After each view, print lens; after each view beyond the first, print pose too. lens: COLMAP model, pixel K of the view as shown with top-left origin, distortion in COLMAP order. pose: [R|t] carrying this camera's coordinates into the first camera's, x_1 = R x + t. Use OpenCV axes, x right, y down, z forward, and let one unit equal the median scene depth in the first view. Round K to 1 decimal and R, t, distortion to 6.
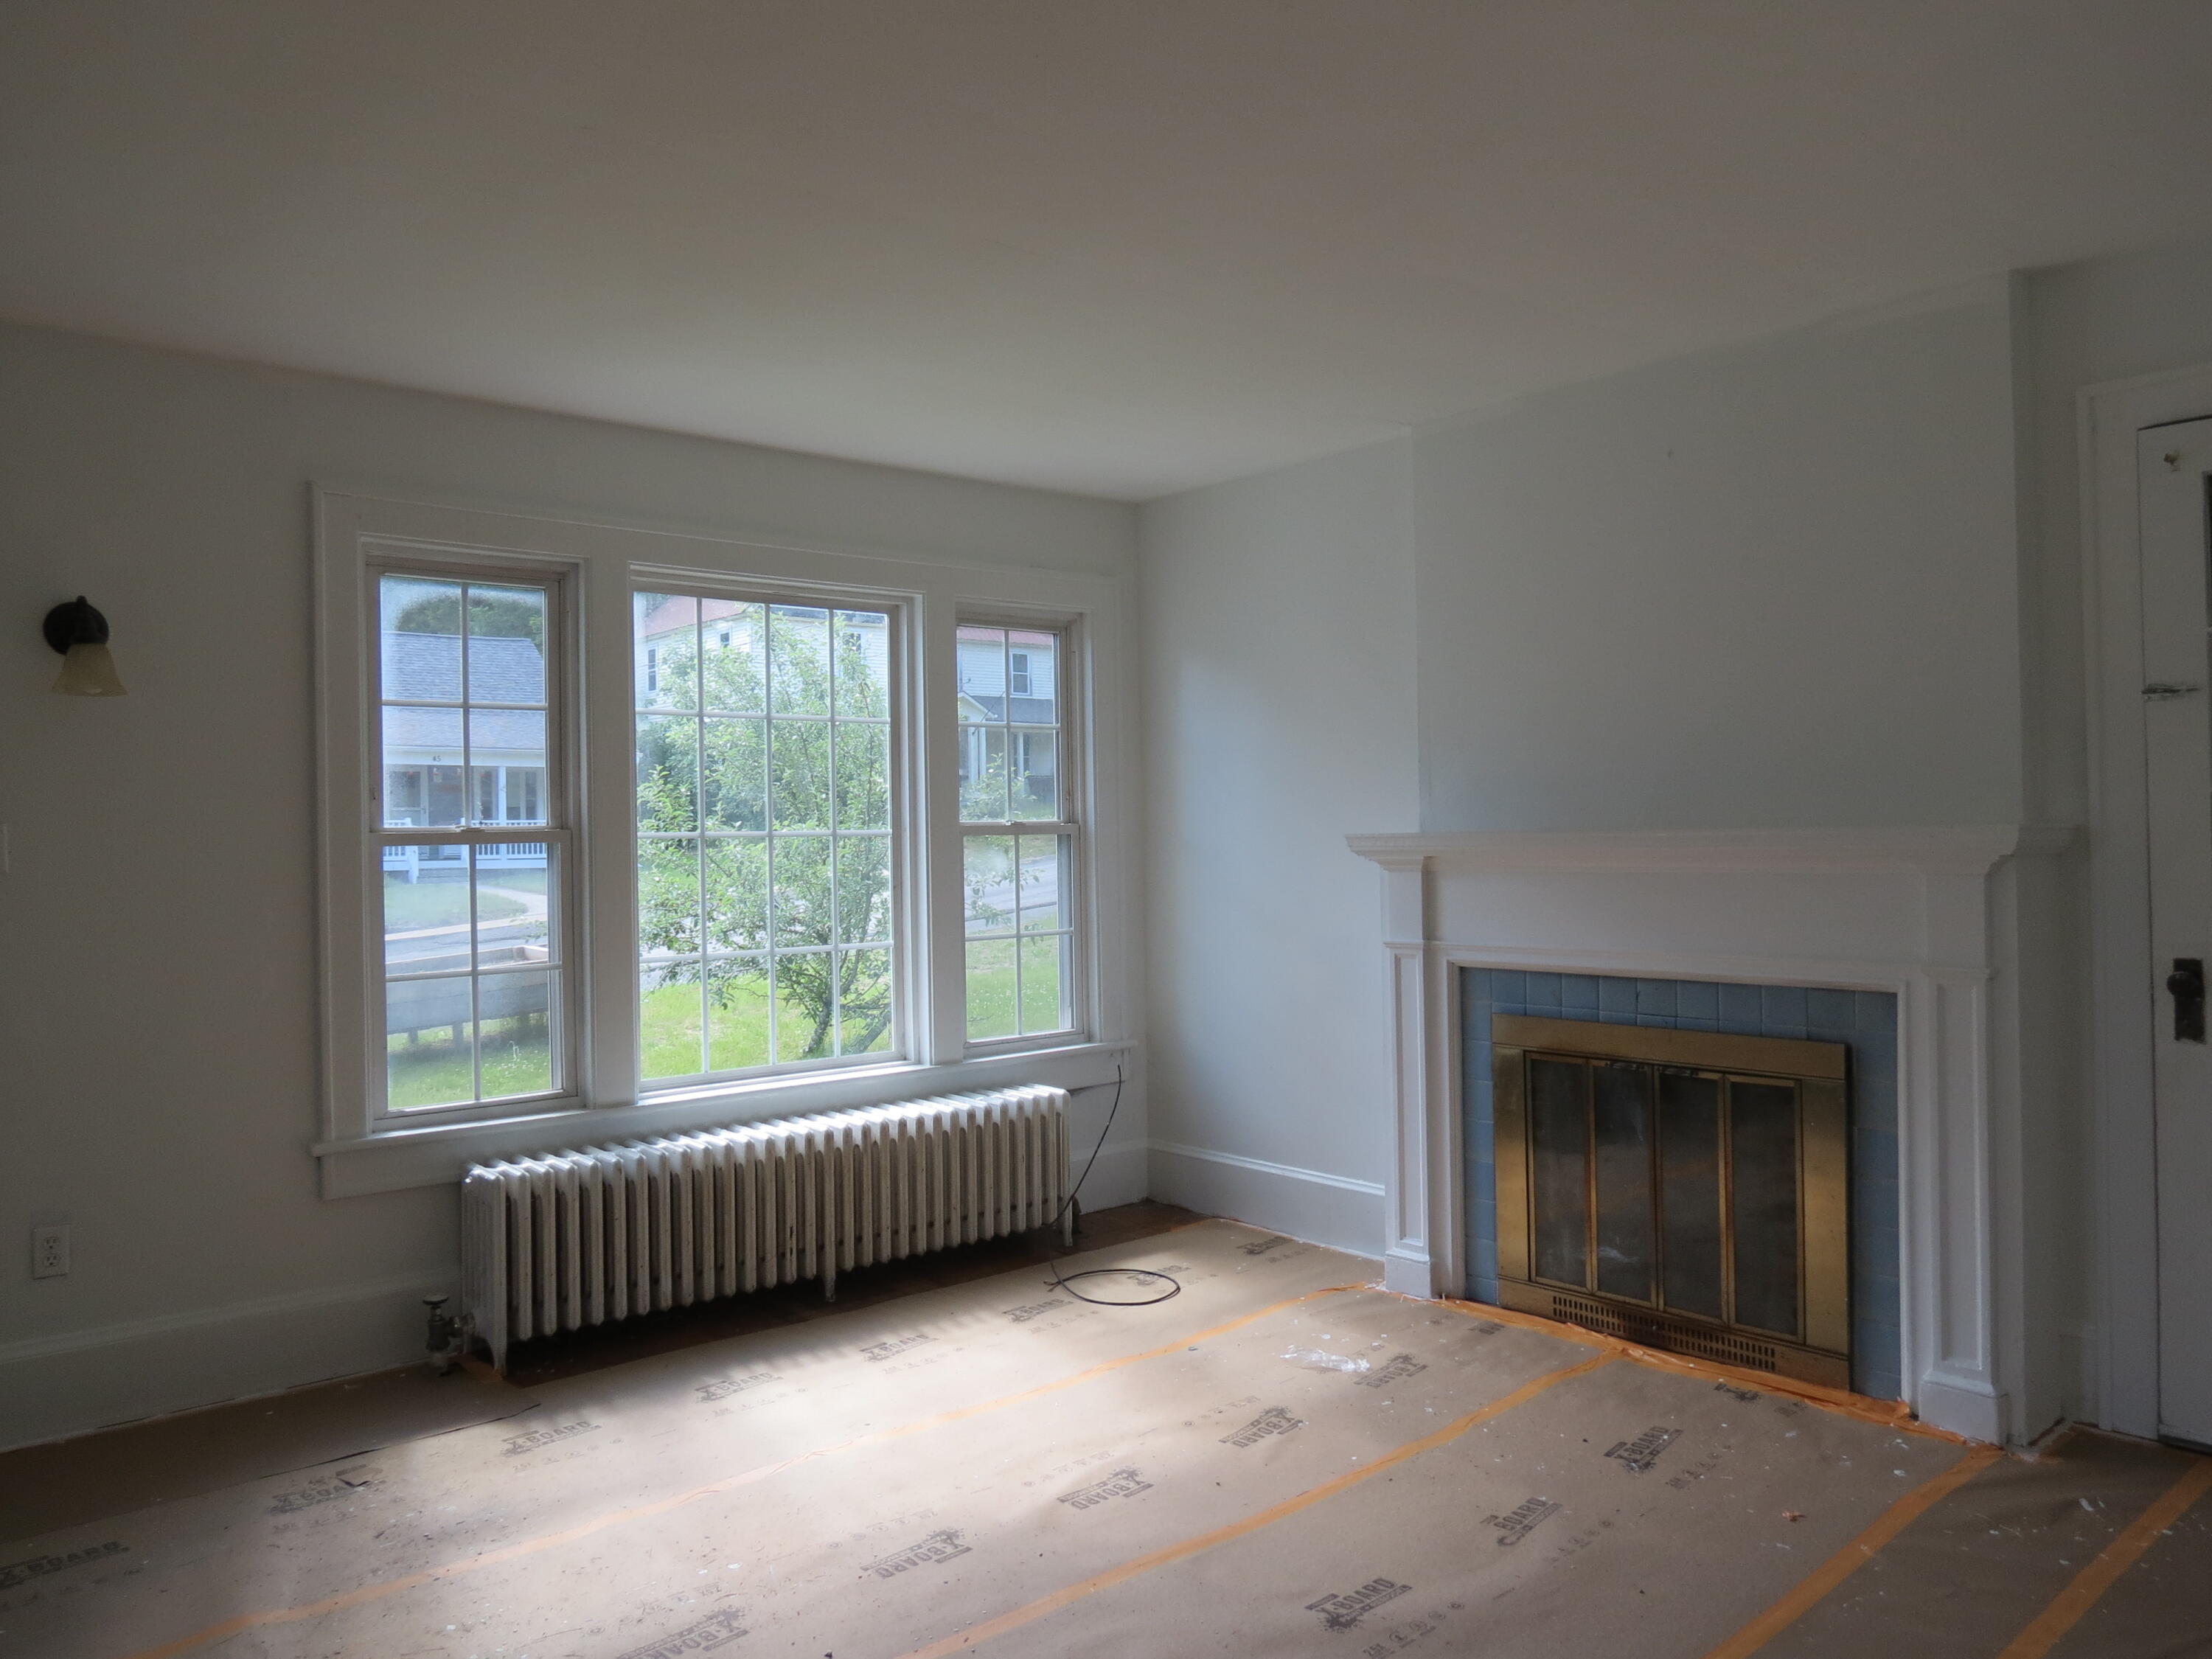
lens RADIAL K [[1574.1, 0, 1106.0], [0, 1574.1, 829.5], [0, 0, 1]] dist [-0.033698, 0.008268]
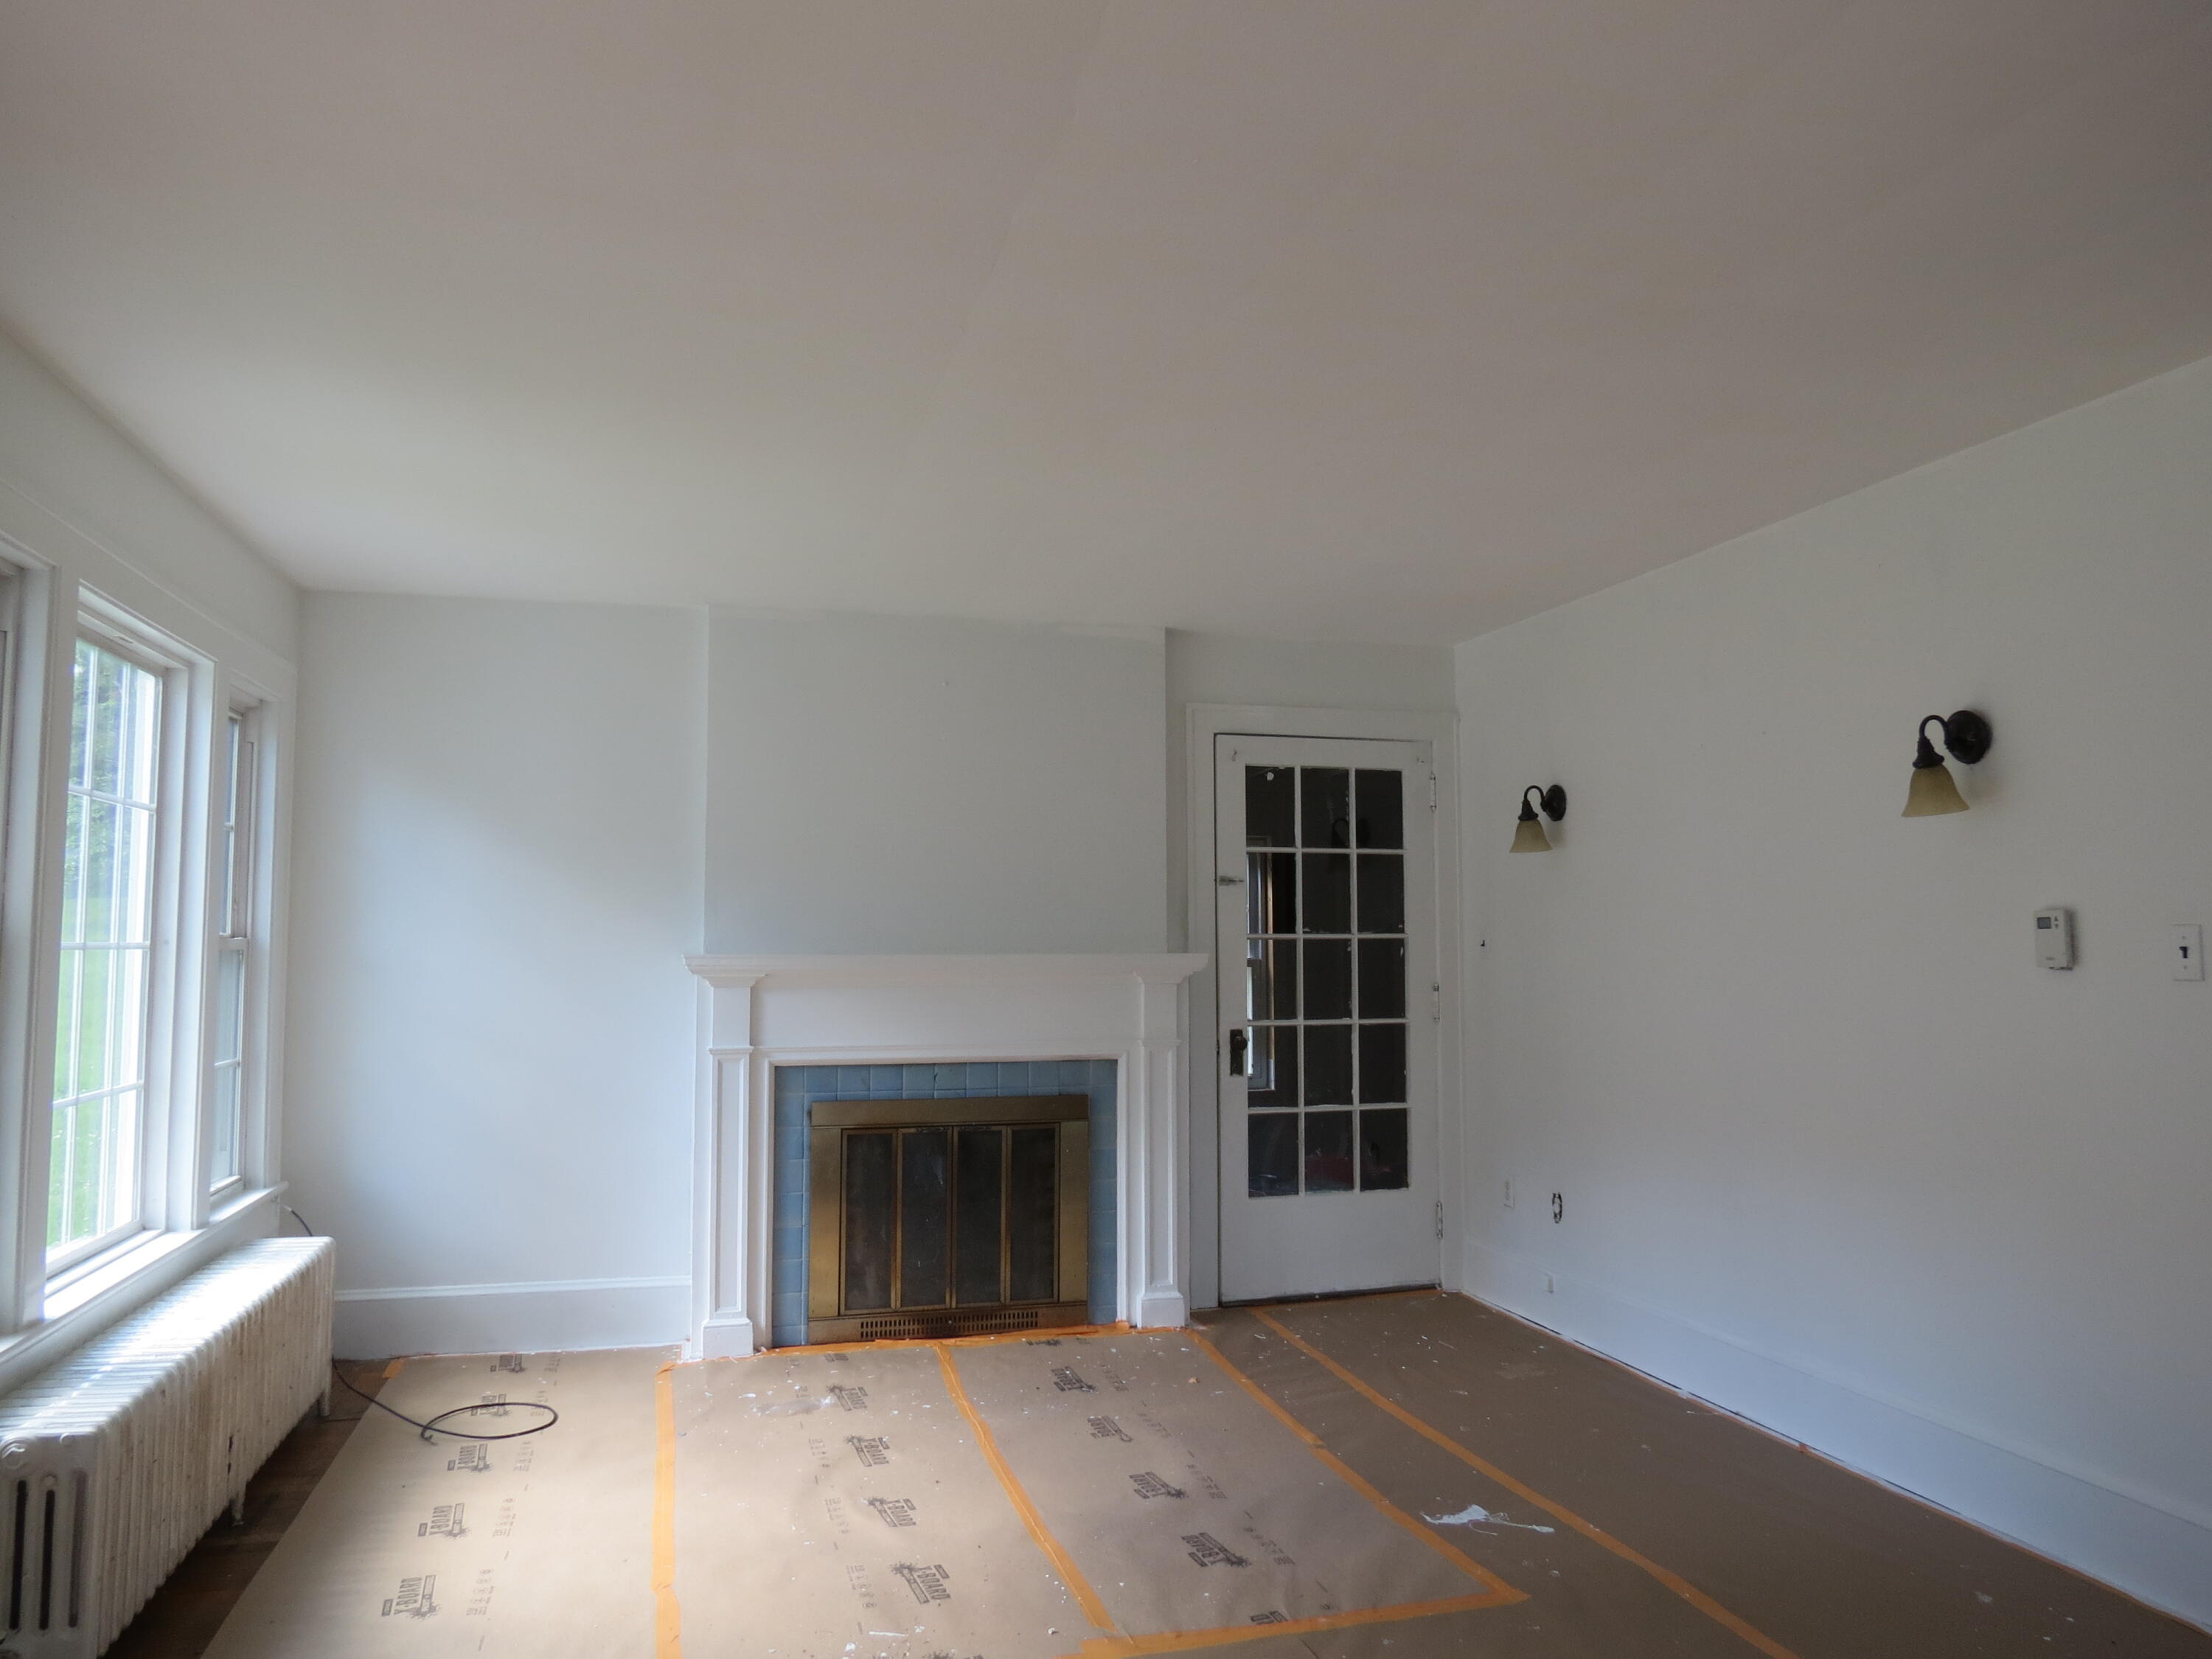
lens RADIAL K [[1574.1, 0, 1106.0], [0, 1574.1, 829.5], [0, 0, 1]] dist [-0.033698, 0.008268]
pose [[0.430632, 0.084064, 0.898604, -0.827311], [-0.008438, 0.995984, -0.089130, 0.012802], [-0.902488, 0.030799, 0.429612, 0.272587]]
